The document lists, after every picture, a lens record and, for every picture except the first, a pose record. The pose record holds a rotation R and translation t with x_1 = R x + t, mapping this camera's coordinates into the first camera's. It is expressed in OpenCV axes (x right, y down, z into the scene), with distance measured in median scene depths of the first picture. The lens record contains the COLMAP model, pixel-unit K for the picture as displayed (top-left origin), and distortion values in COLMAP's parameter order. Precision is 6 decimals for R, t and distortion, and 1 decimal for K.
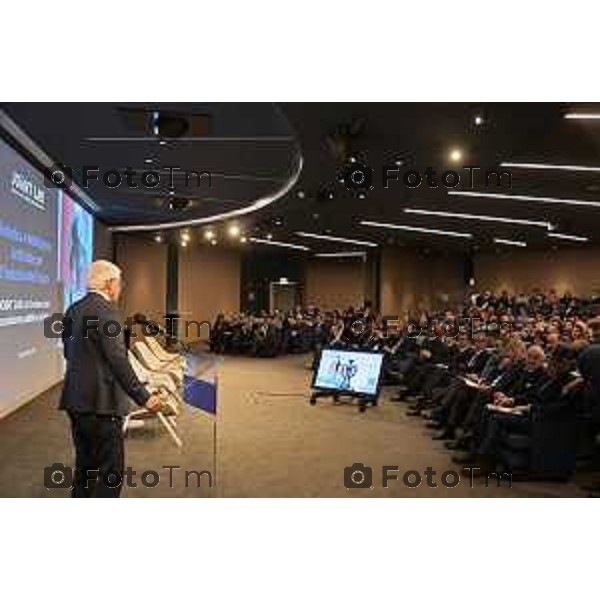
lens RADIAL K [[563.9, 0, 299.0], [0, 563.9, 298.4], [0, 0, 1]] dist [-0.007063, 0.000000]
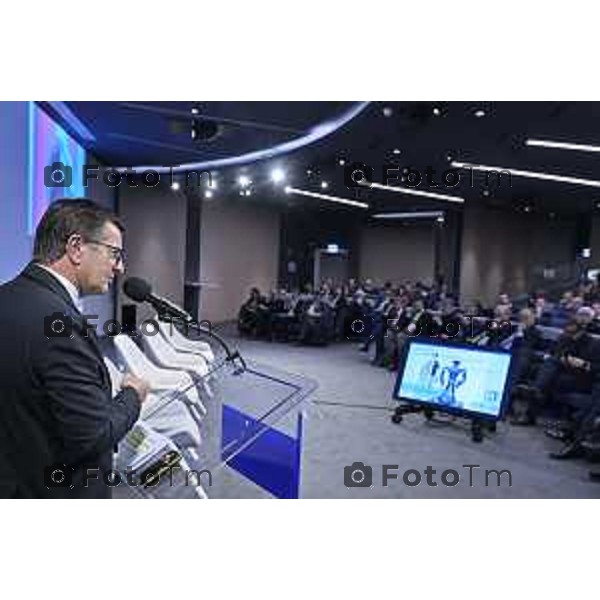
lens RADIAL K [[643.3, 0, 300.5], [0, 643.3, 305.5], [0, 0, 1]] dist [0.222998, 0.000000]
pose [[0.998166, 0.027704, -0.053832, -0.035383], [-0.024876, 0.998311, 0.052503, 0.005076], [0.055195, -0.051068, 0.997169, 0.148560]]
